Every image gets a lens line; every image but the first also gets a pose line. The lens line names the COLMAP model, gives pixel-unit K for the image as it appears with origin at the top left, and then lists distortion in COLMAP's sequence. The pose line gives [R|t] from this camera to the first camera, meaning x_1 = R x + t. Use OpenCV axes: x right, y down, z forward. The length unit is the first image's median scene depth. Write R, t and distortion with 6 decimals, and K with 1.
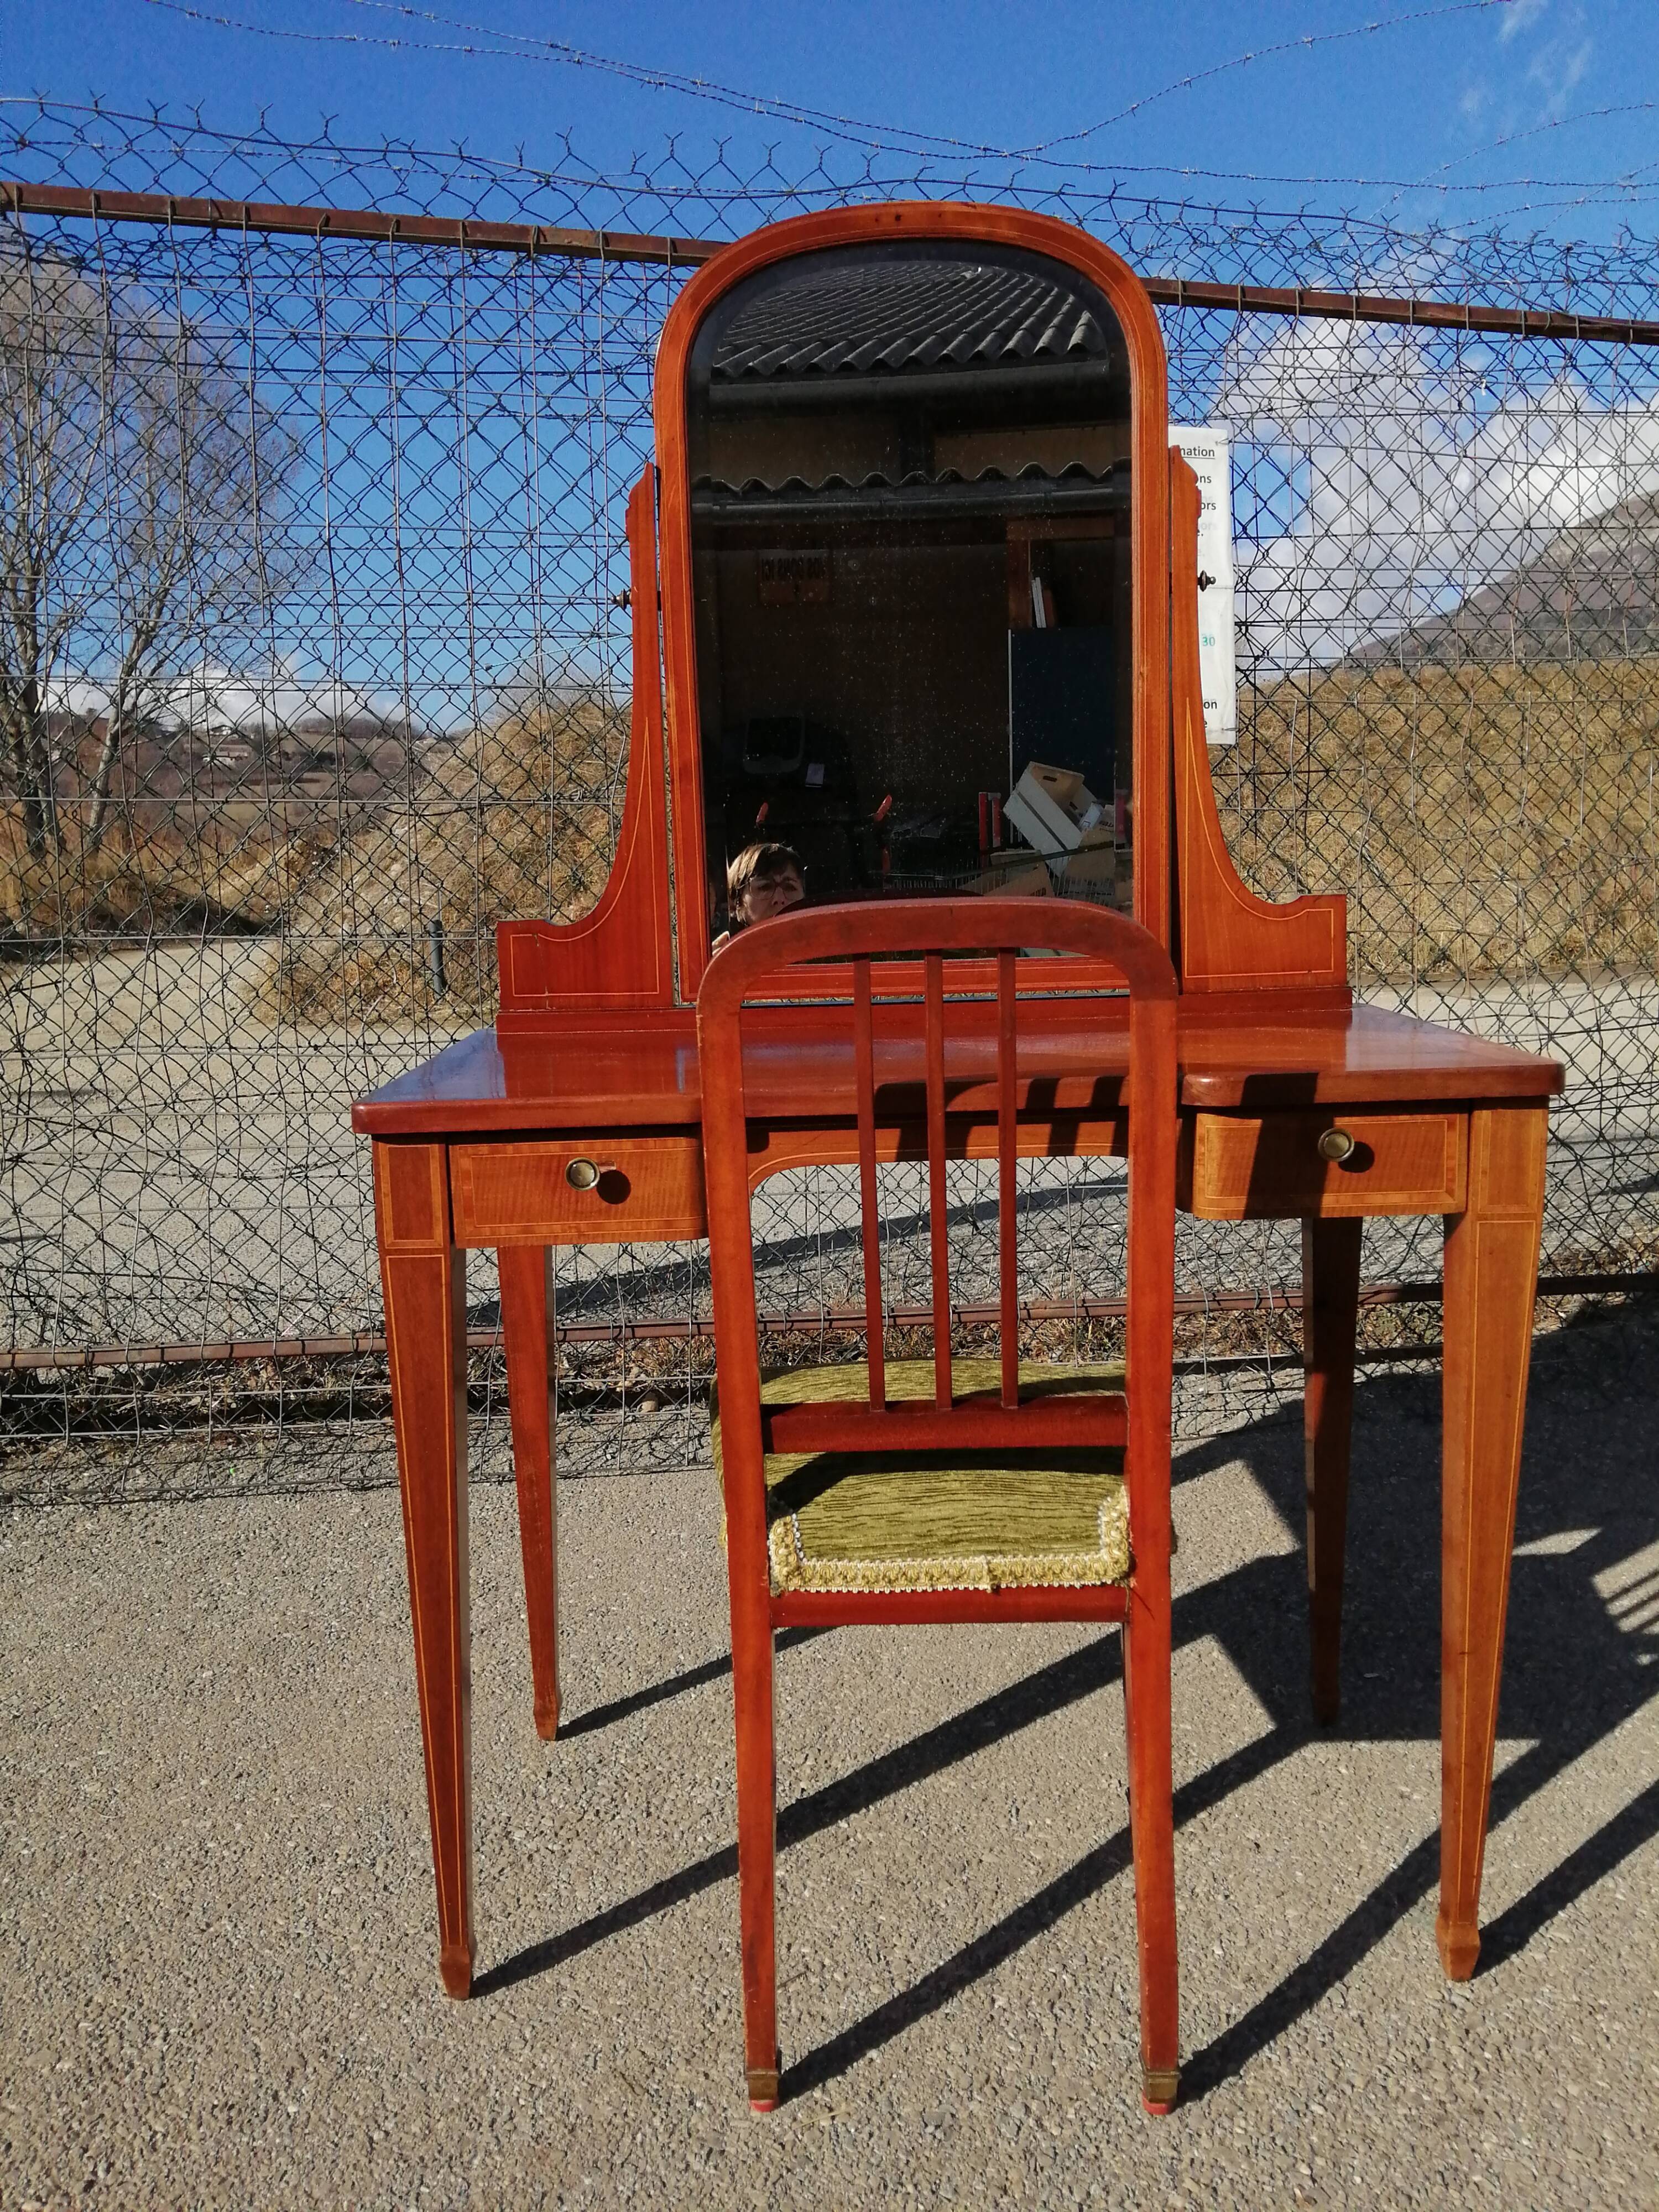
lens RADIAL K [[1684.0, 0, 829.5], [0, 1684.0, 1106.0], [0, 0, 1]] dist [0.047579, -0.074791]
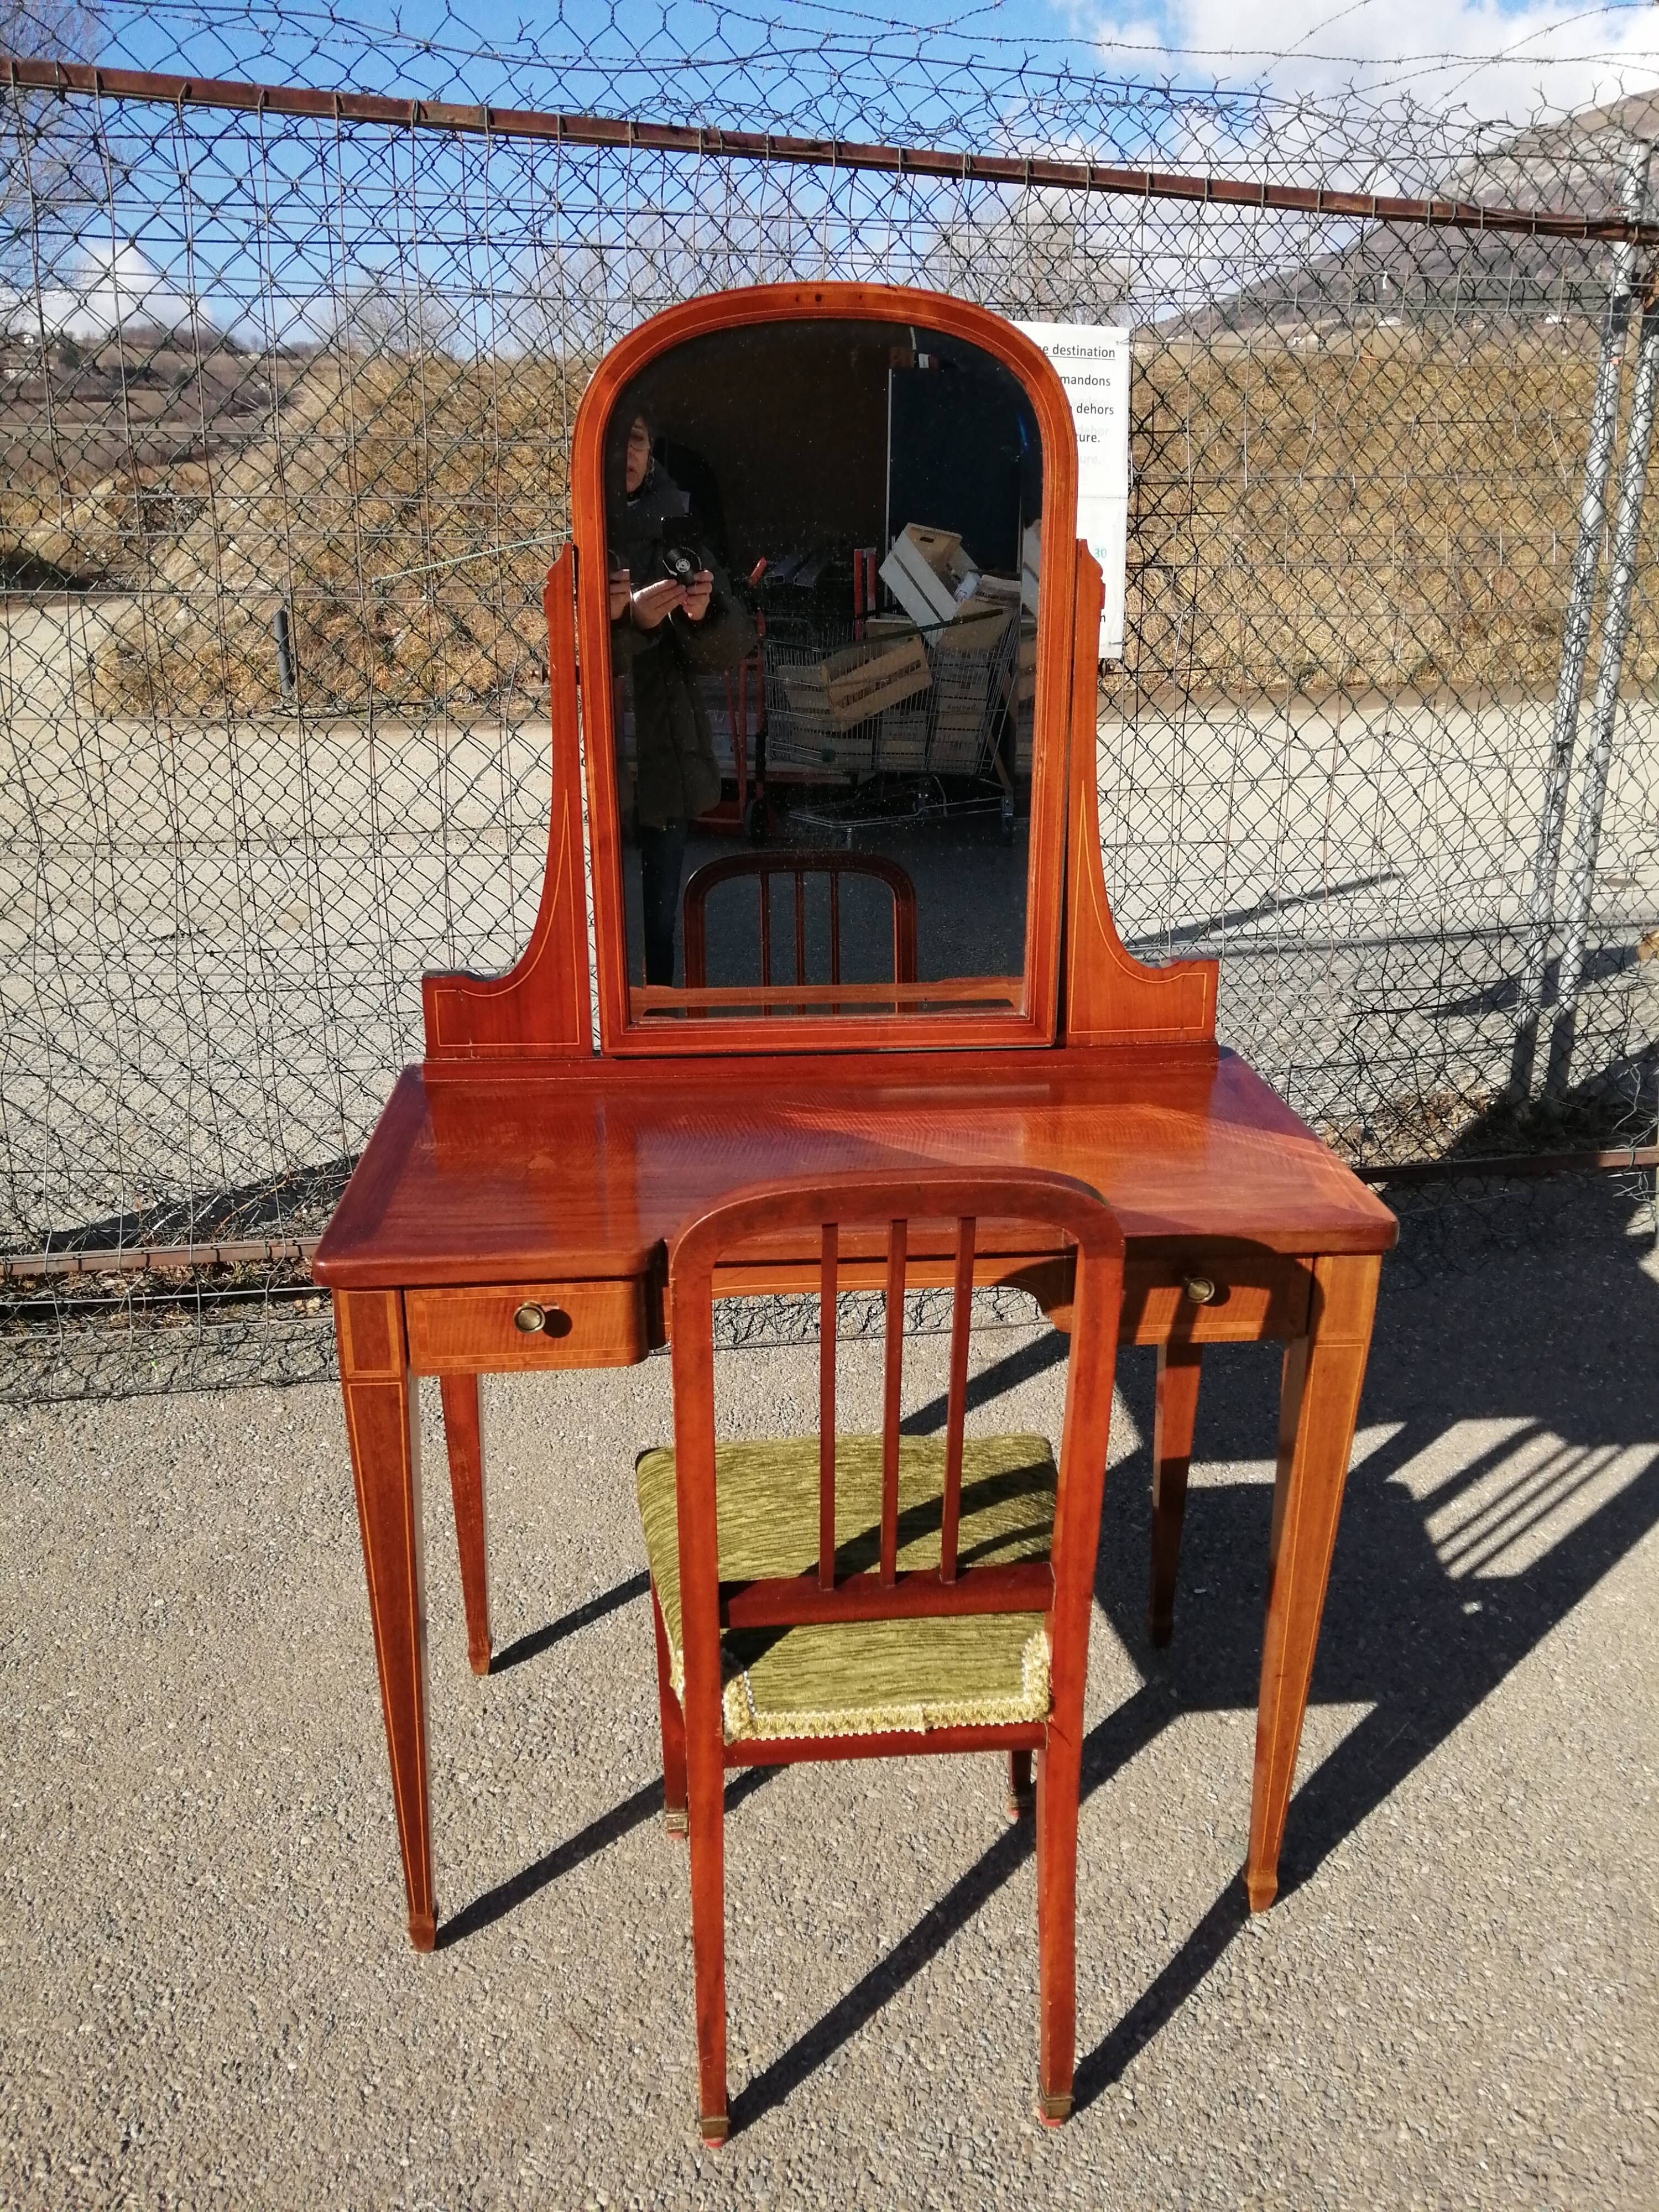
lens RADIAL K [[1688.6, 0, 822.8], [0, 1688.6, 1054.3], [0, 0, 1]] dist [0.047978, -0.077549]
pose [[0.996679, 0.002846, 0.081378, -0.037859], [-0.017684, 0.983101, 0.182208, -0.274651], [-0.079484, -0.183042, 0.979887, -0.054563]]
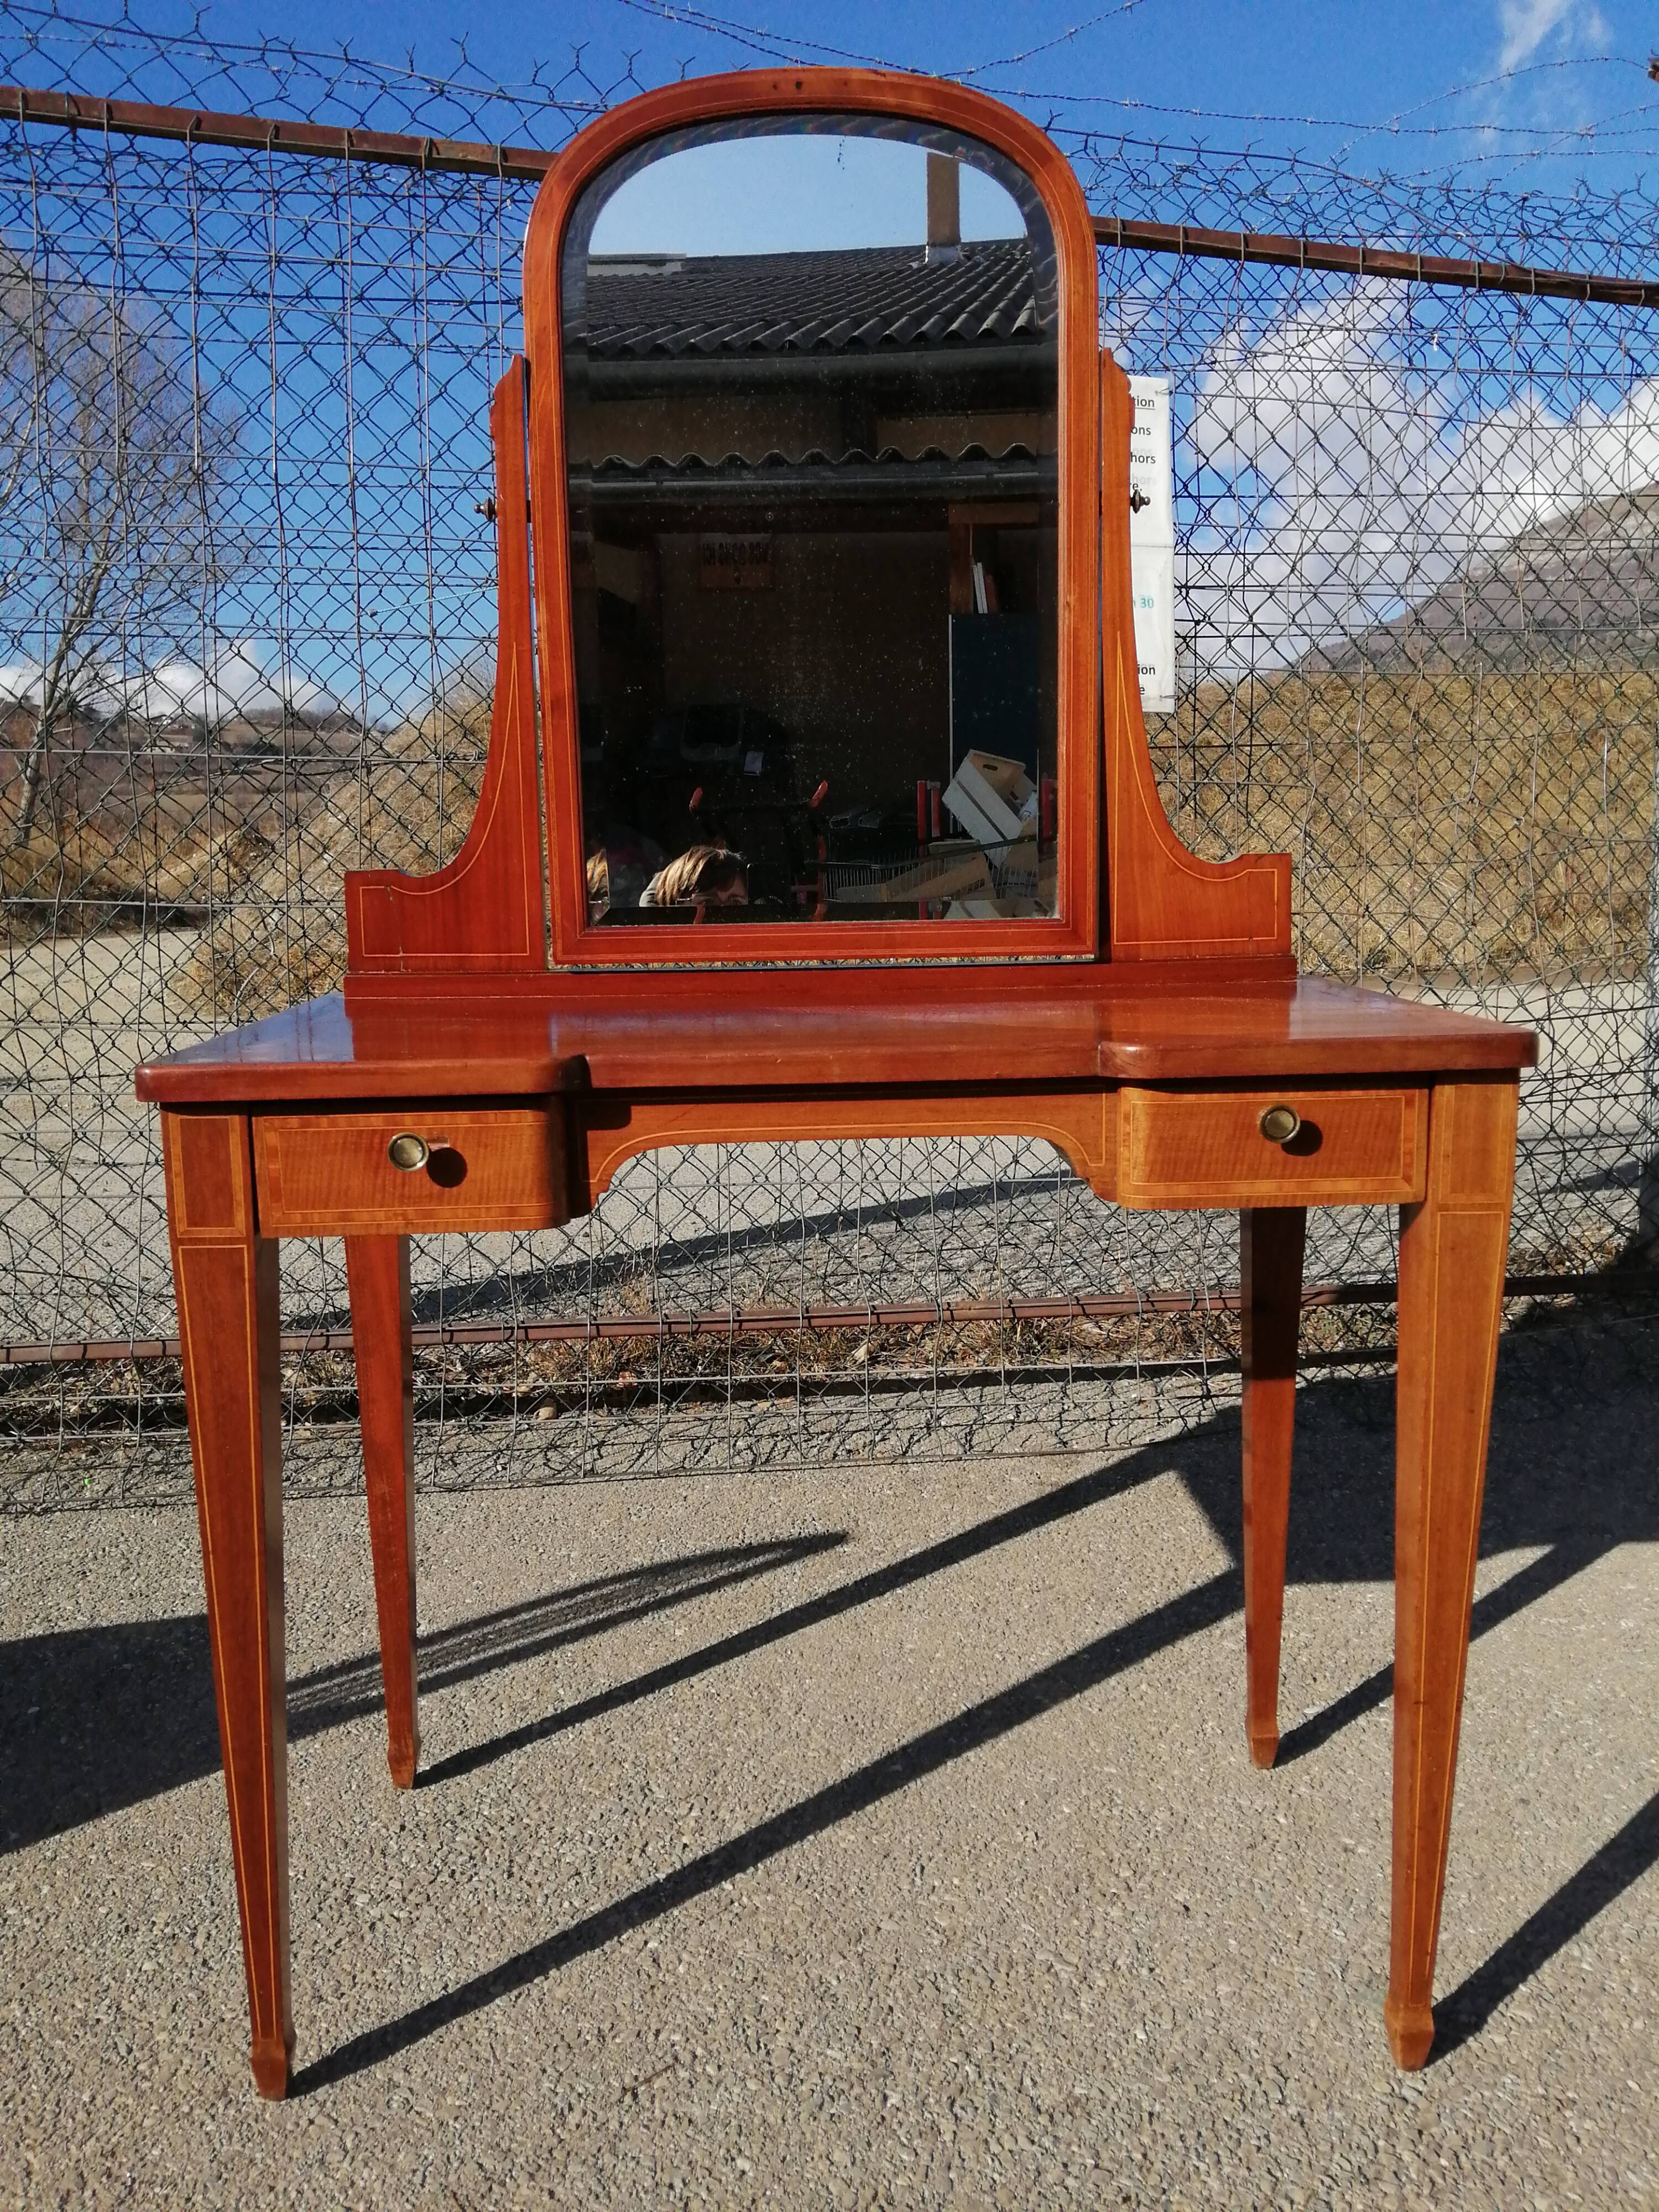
lens RADIAL K [[1675.5, 0, 829.5], [0, 1675.5, 1106.0], [0, 0, 1]] dist [-0.000019, -0.009061]
pose [[0.999469, 0.007689, 0.031655, 0.032278], [-0.007684, 0.999970, -0.000266, 0.012998], [-0.031657, 0.000023, 0.999499, 0.120935]]
